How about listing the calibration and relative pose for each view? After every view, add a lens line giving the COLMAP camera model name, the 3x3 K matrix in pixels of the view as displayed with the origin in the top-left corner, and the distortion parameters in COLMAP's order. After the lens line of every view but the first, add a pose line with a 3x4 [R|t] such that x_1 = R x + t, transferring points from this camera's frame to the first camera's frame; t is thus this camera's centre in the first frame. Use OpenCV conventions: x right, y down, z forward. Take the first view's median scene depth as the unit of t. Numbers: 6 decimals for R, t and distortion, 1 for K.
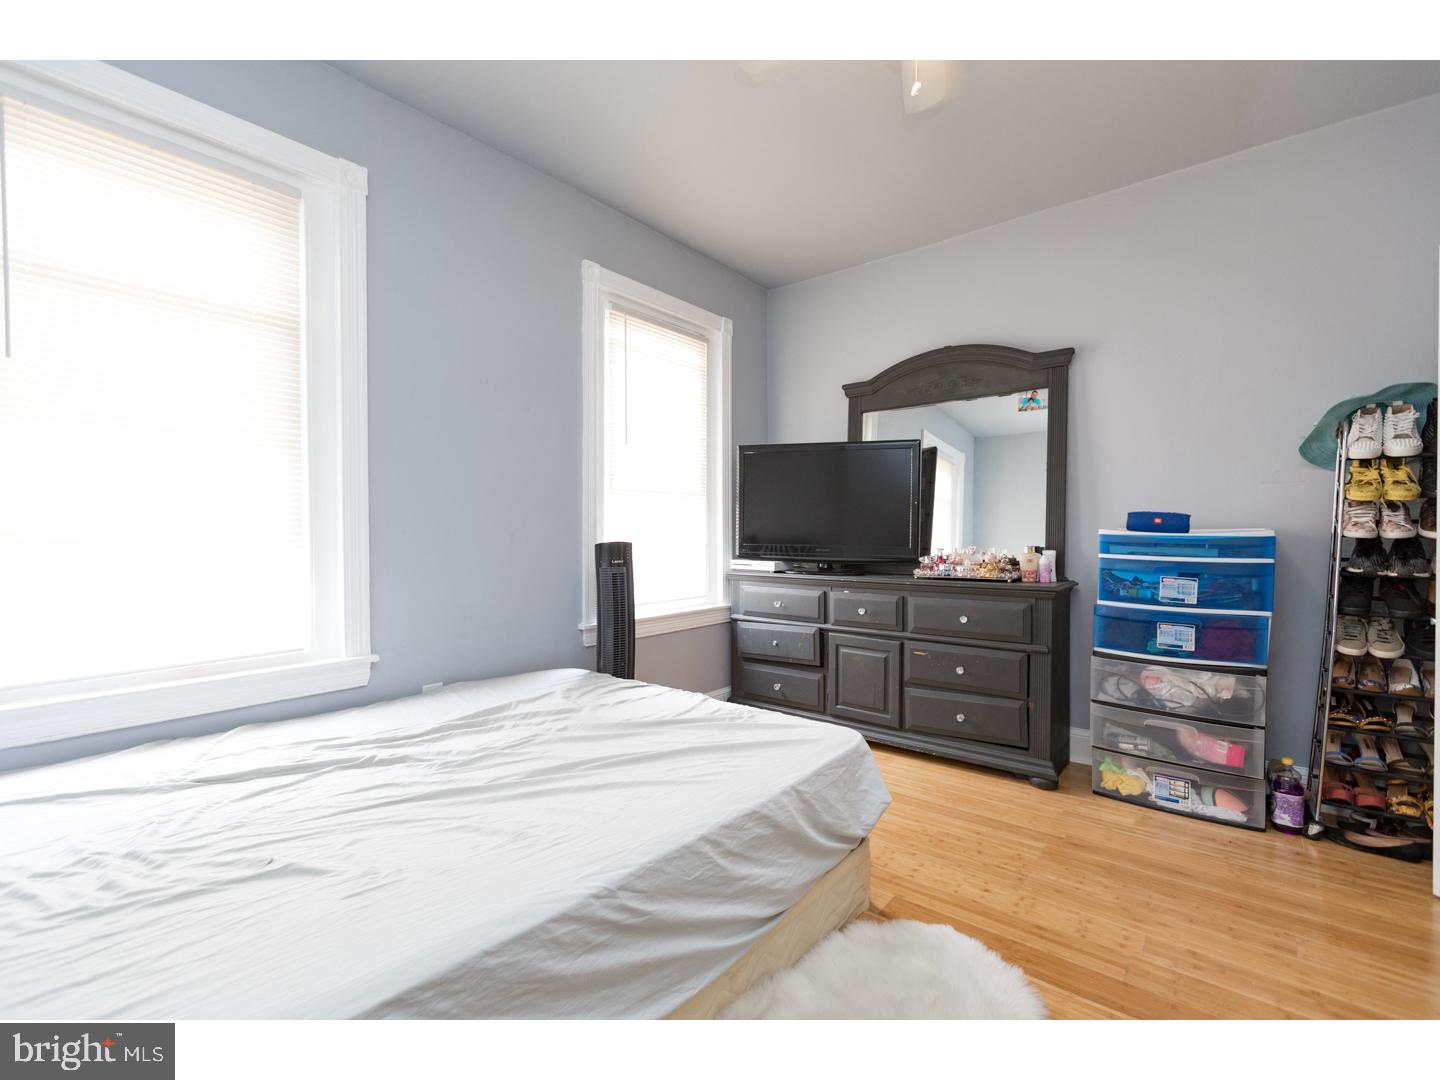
lens RADIAL K [[641.1, 0, 707.4], [0, 641.1, 529.0], [0, 0, 1]] dist [-0.000103, -0.000600]
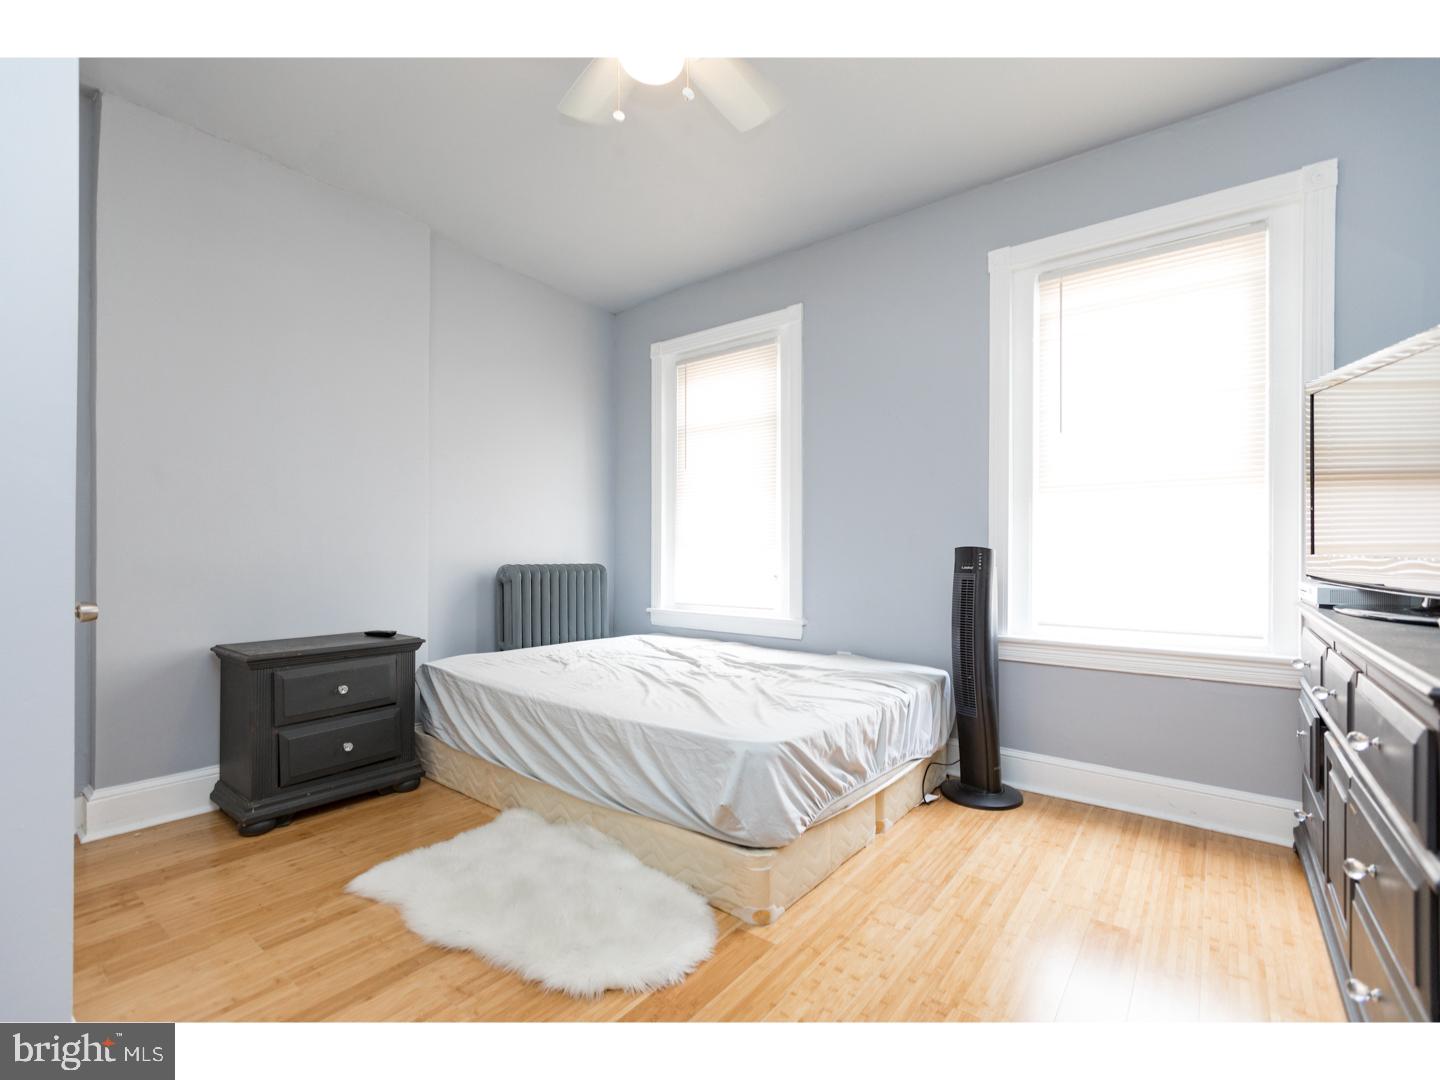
lens RADIAL K [[641.1, 0, 707.4], [0, 641.1, 529.0], [0, 0, 1]] dist [-0.000103, -0.000600]
pose [[0.034244, -0.022919, -0.999151, 1.433504], [0.003933, 0.999732, -0.022798, 0.025446], [0.999406, -0.003149, 0.034325, 1.061072]]
